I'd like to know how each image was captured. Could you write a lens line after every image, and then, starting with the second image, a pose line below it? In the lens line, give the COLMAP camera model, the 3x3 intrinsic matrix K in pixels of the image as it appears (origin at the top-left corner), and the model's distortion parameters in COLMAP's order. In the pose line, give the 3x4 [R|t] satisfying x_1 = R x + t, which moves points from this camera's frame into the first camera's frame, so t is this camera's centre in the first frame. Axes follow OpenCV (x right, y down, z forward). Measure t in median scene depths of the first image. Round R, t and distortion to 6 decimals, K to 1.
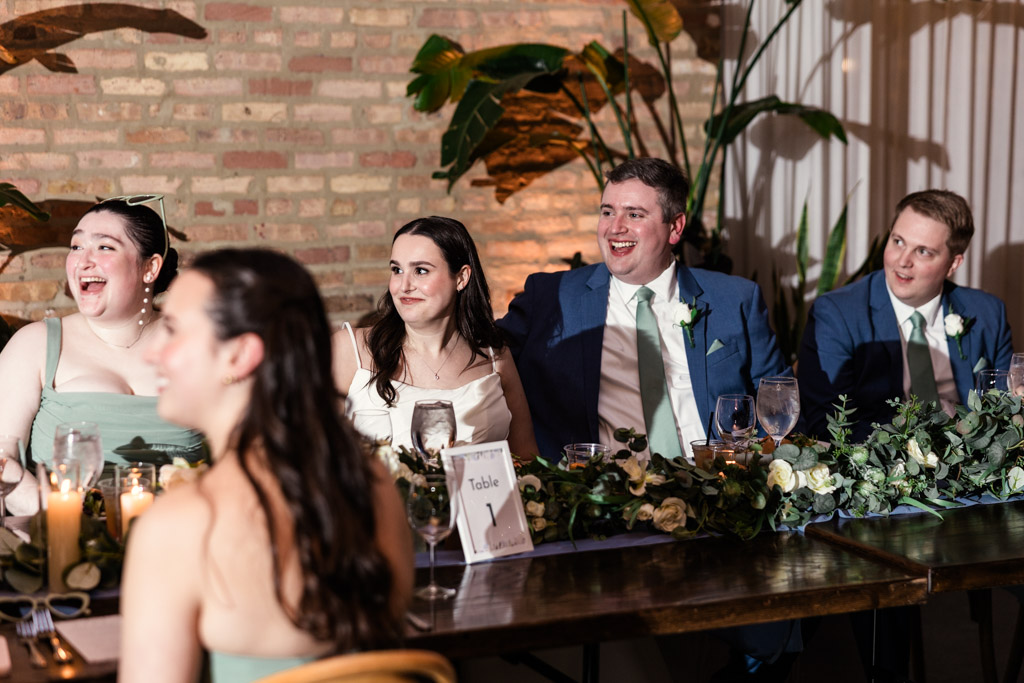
lens RADIAL K [[2002.4, 0, 511.7], [0, 2002.4, 342.3], [0, 0, 1]] dist [0.013661, 0.000000]
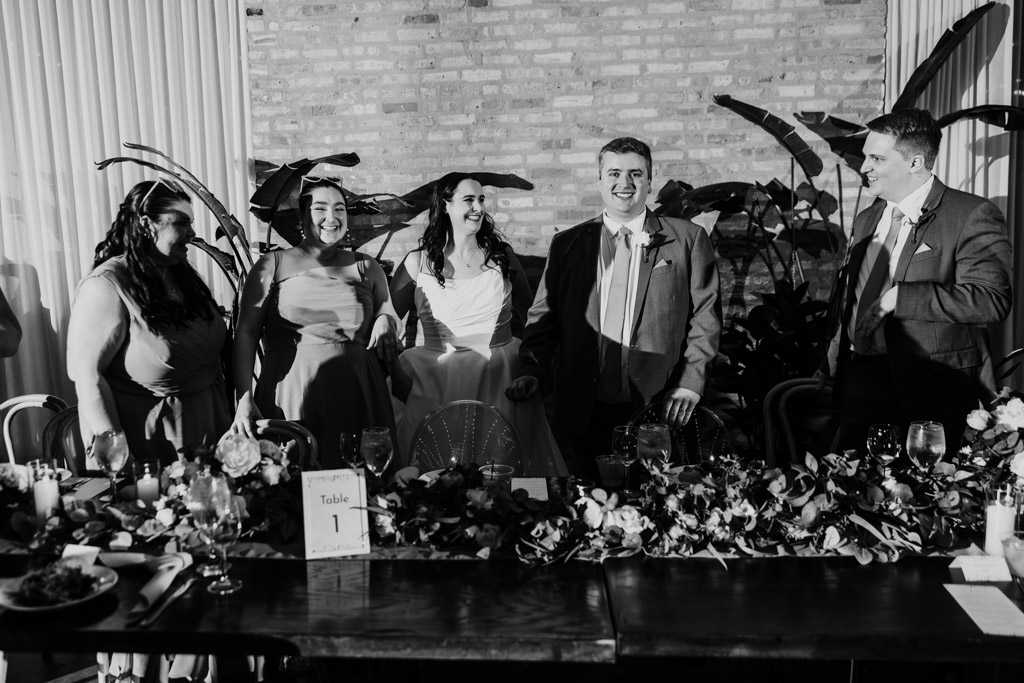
lens RADIAL K [[876.6, 0, 512.5], [0, 876.6, 339.3], [0, 0, 1]] dist [0.007705, 0.008080]
pose [[0.863392, 0.034422, -0.503358, 0.334784], [-0.030831, 0.999405, 0.015461, -0.044474], [0.503590, 0.002170, 0.863940, 0.472317]]
